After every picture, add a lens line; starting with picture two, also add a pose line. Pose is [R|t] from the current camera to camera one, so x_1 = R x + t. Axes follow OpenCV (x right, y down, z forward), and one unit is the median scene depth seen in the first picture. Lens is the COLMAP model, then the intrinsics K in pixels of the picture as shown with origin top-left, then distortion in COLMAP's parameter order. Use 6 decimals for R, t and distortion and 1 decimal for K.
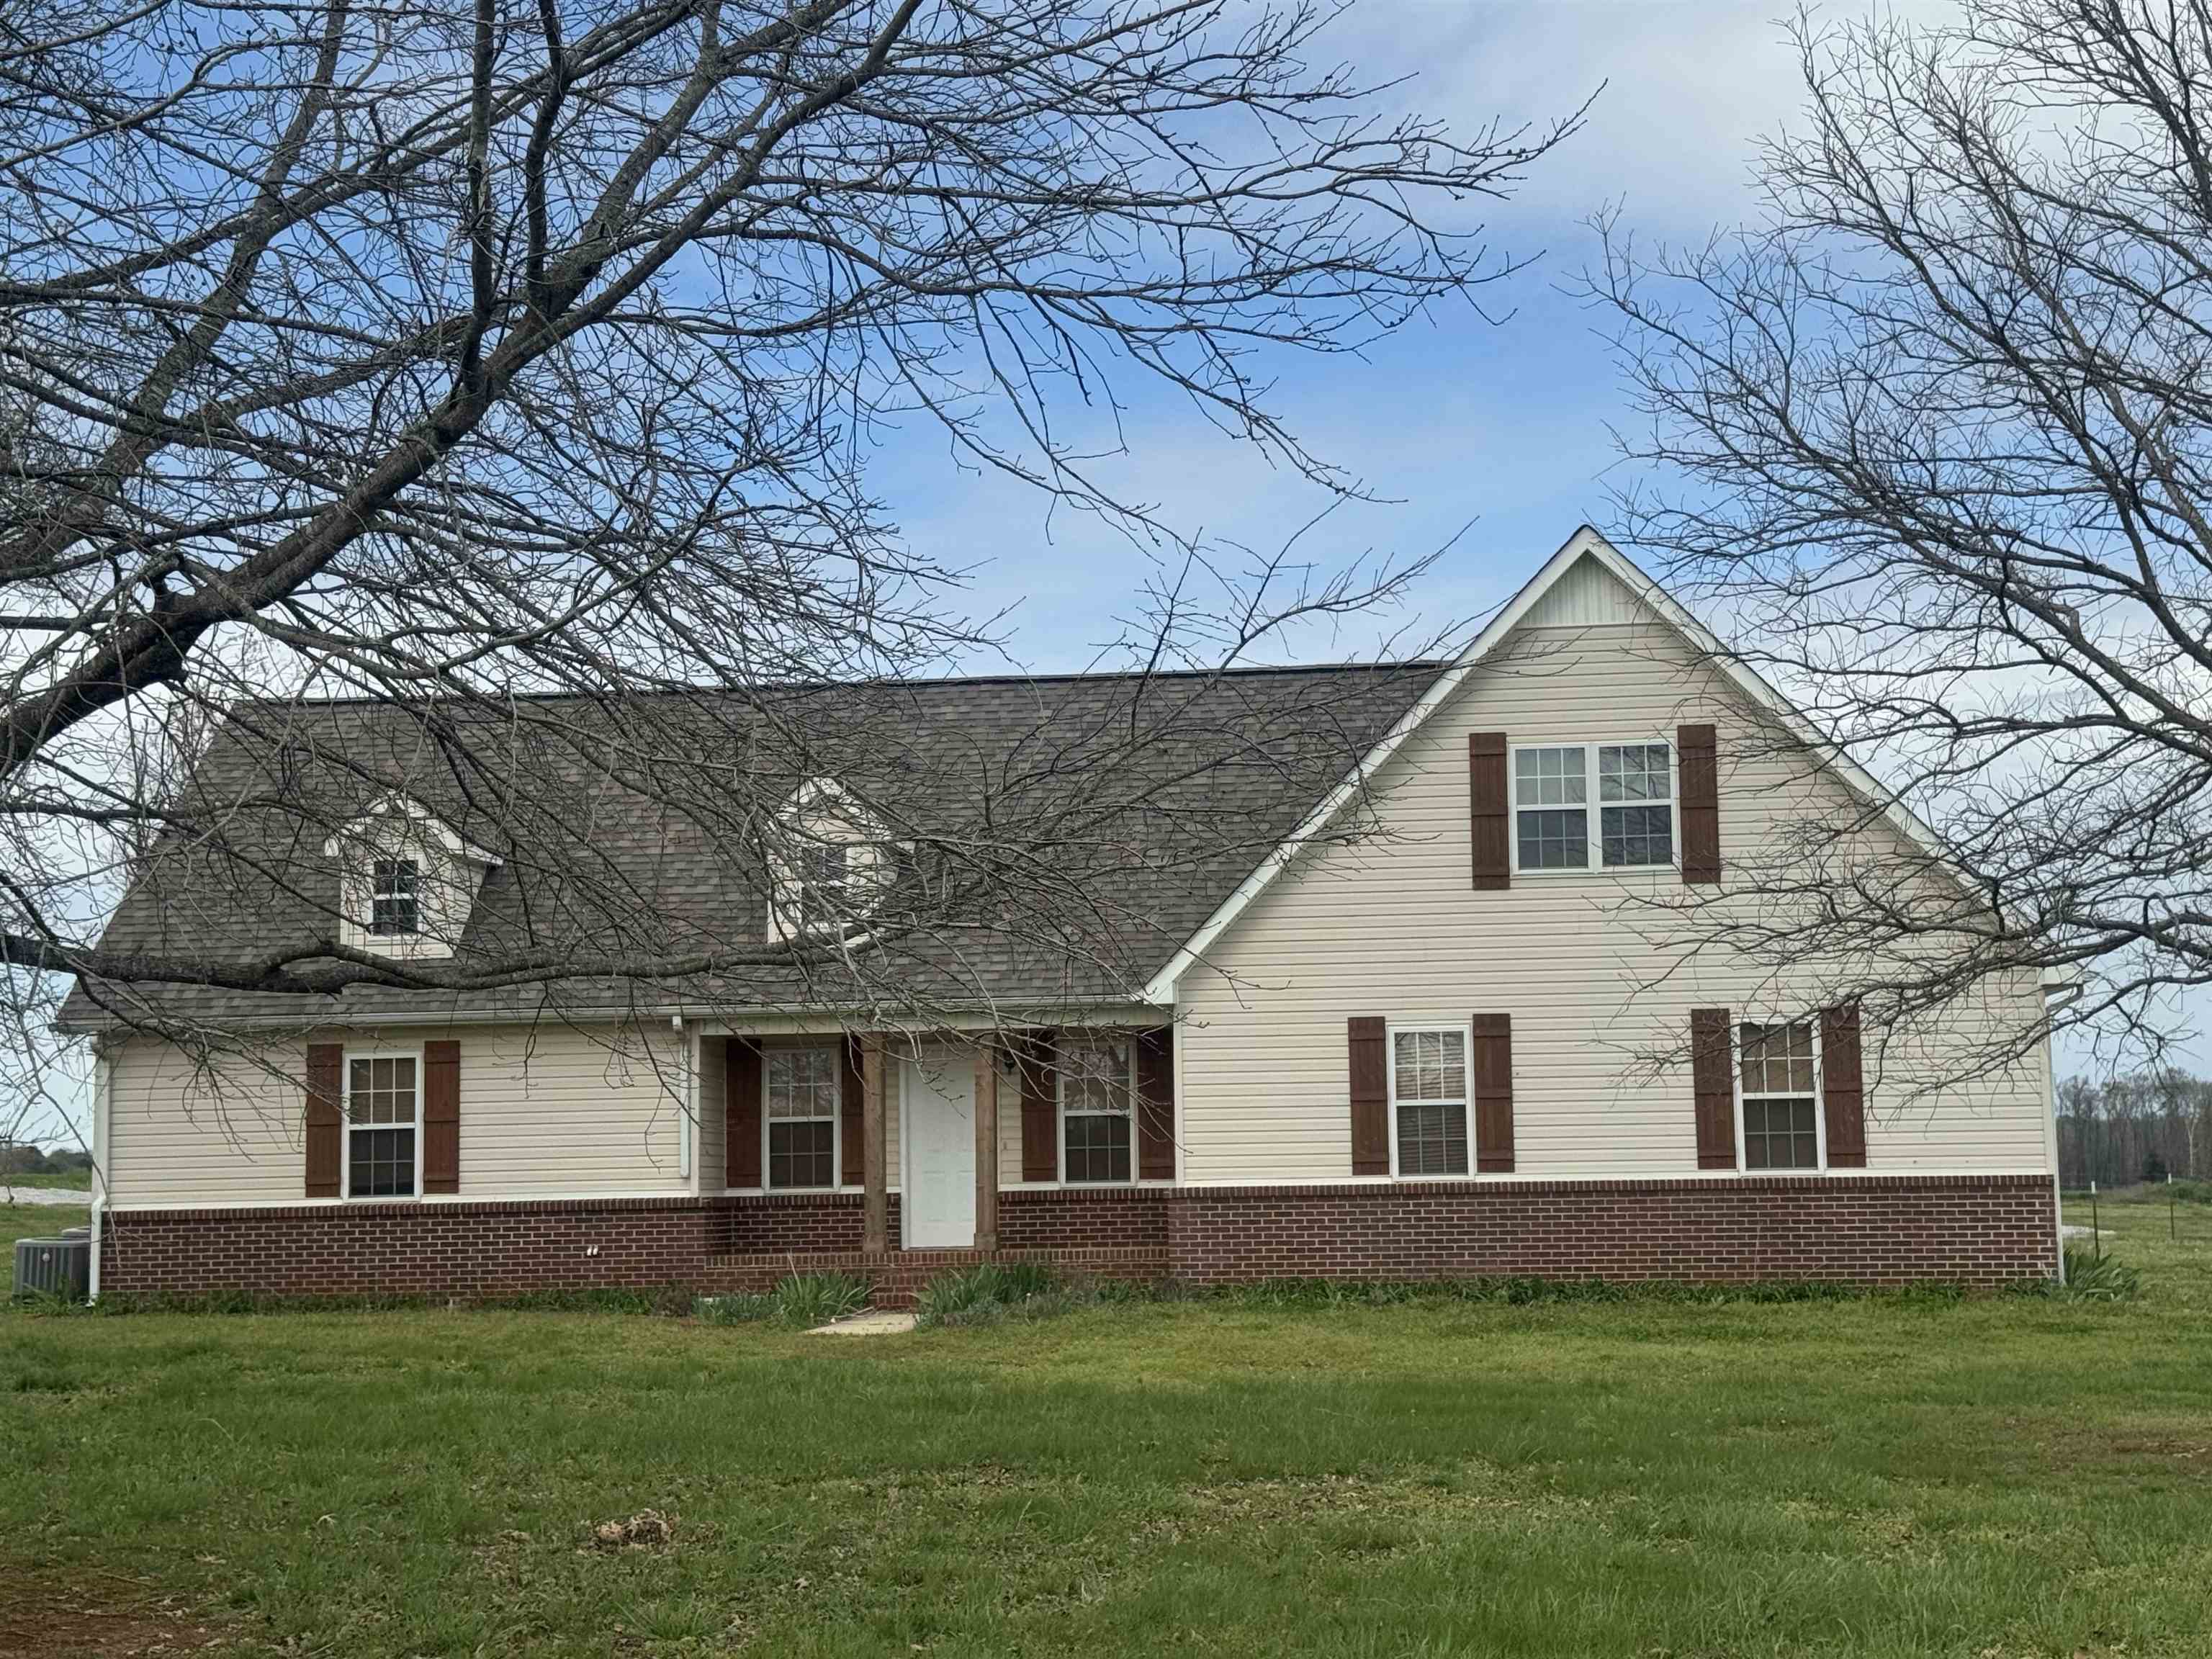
lens RADIAL K [[3391.7, 0, 1102.2], [0, 3391.7, 755.3], [0, 0, 1]] dist [0.047965, 0.000000]
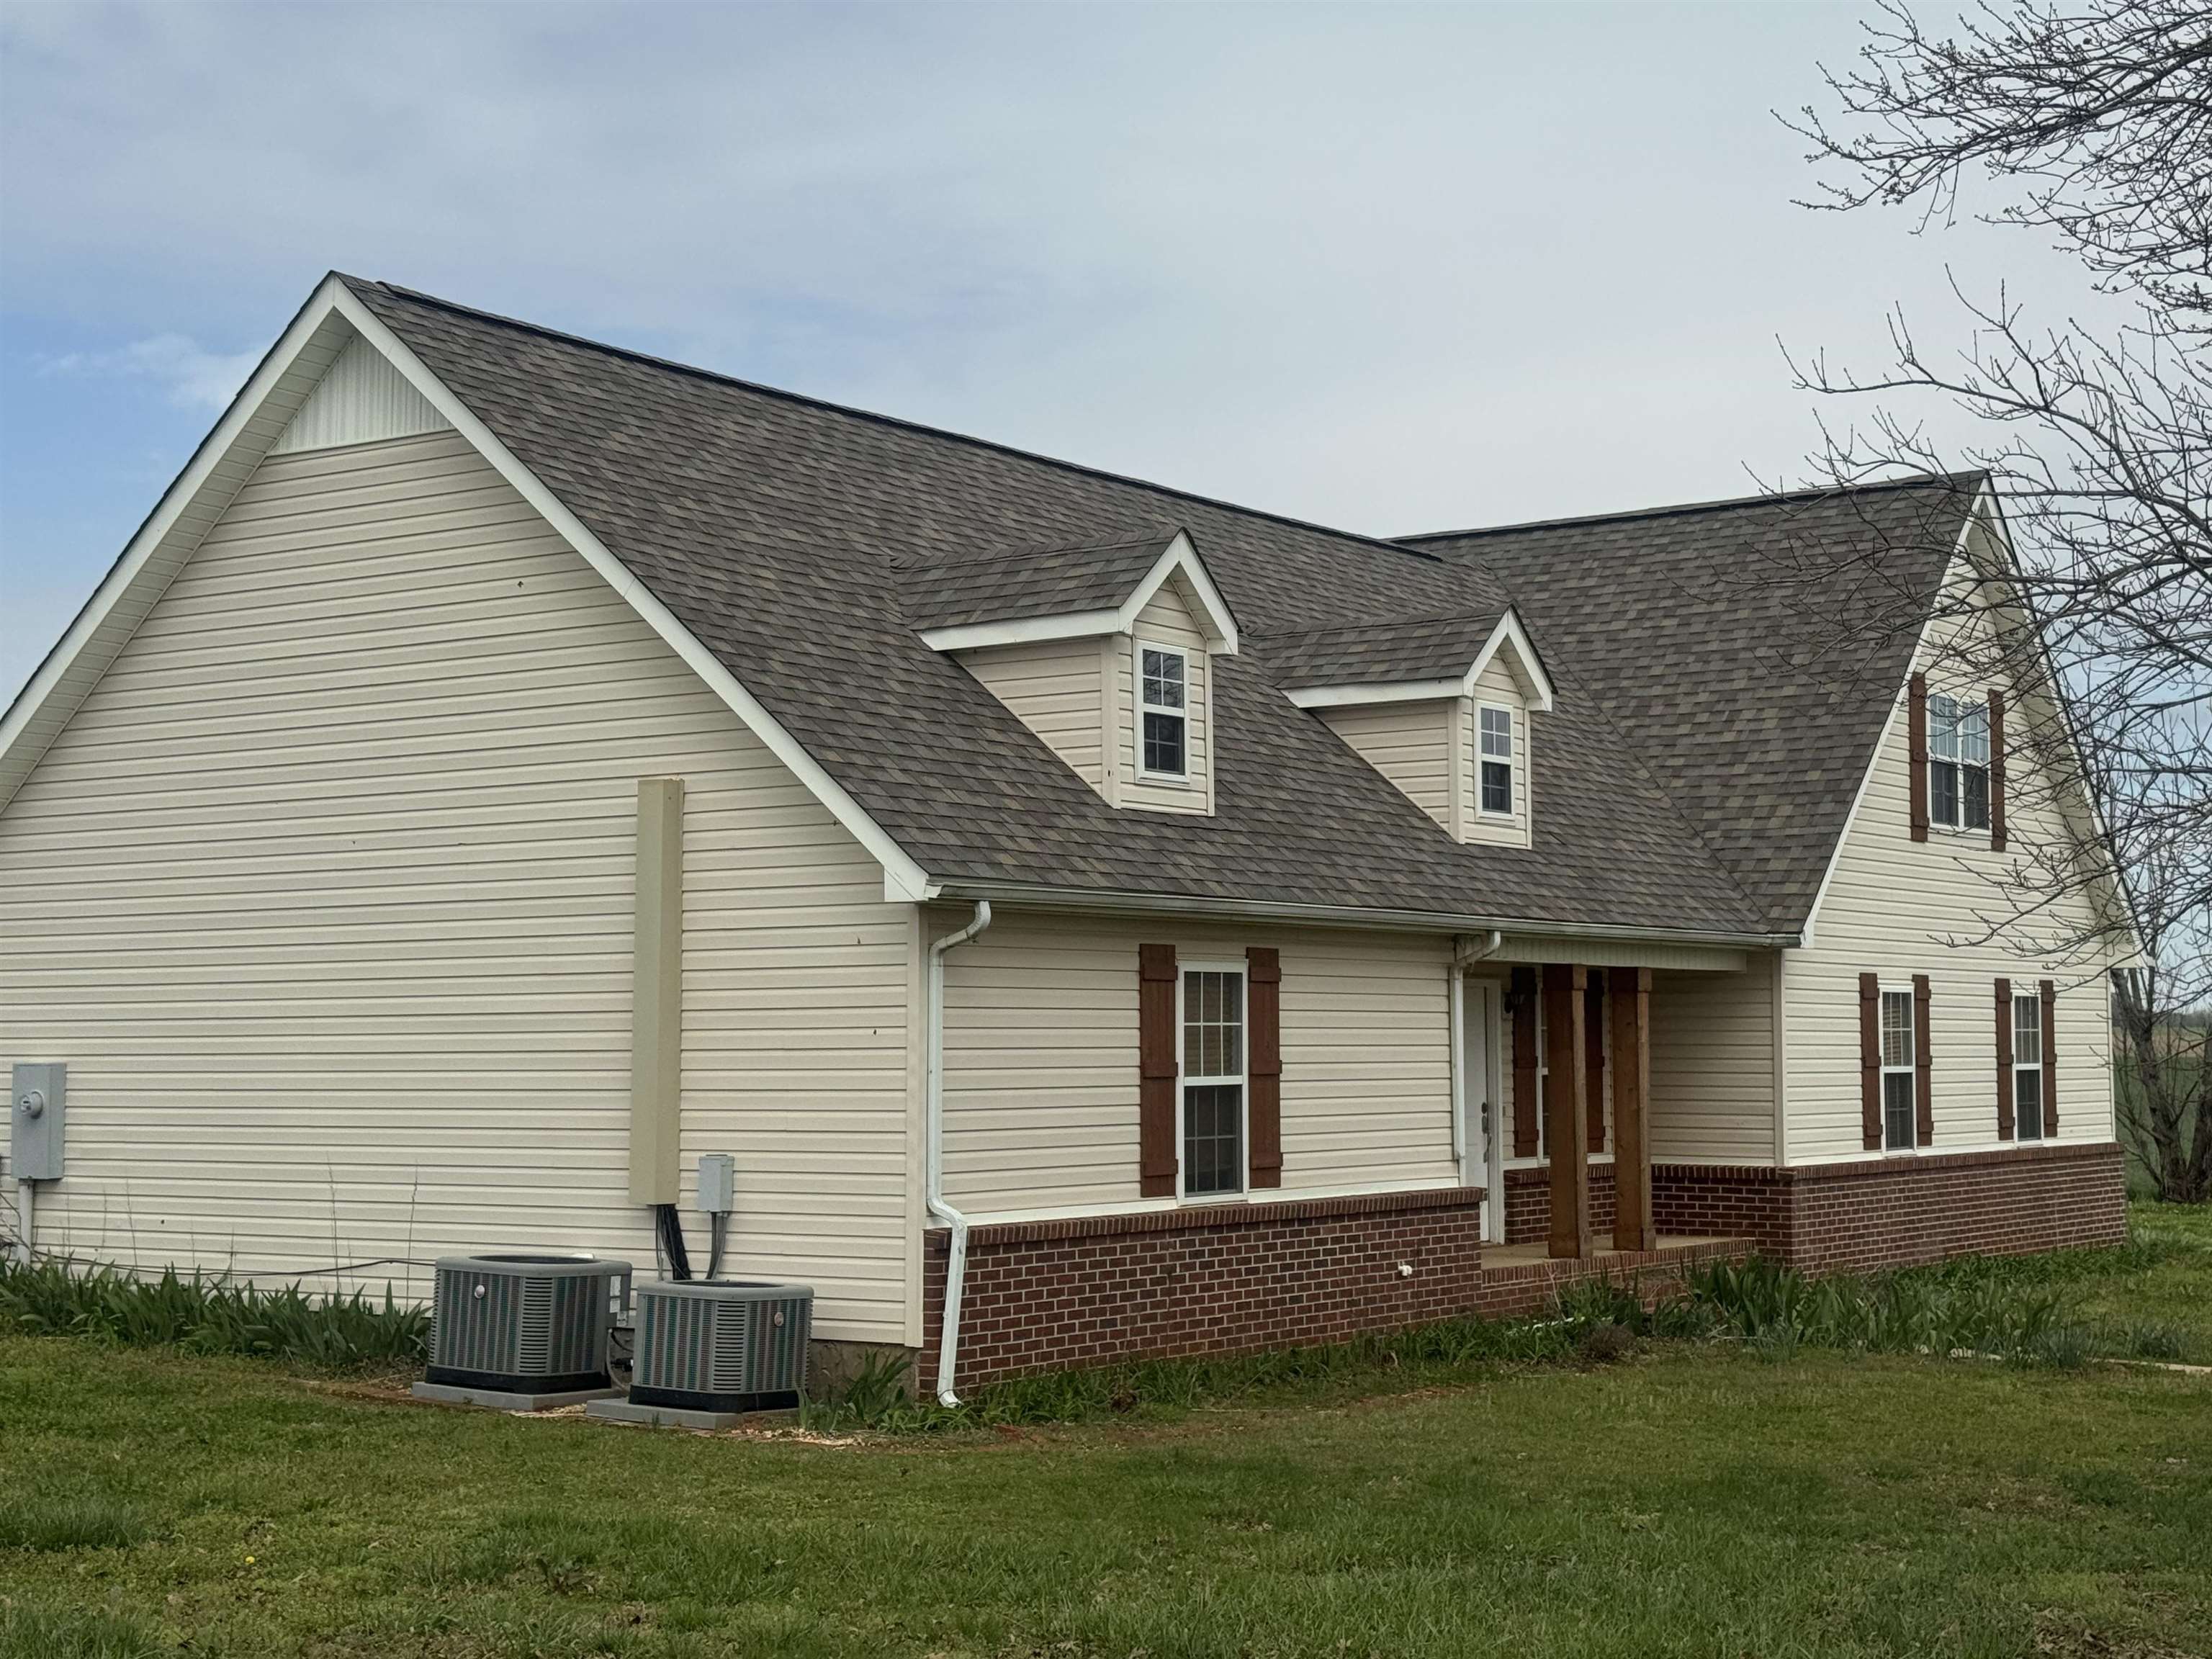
lens RADIAL K [[3222.2, 0, 1106.2], [0, 3222.2, 830.6], [0, 0, 1]] dist [0.028311, 0.000000]
pose [[0.495938, 0.085175, 0.864171, -0.730731], [-0.051469, 0.996311, -0.068662, 0.105122], [-0.866832, -0.010426, 0.498492, 0.726295]]
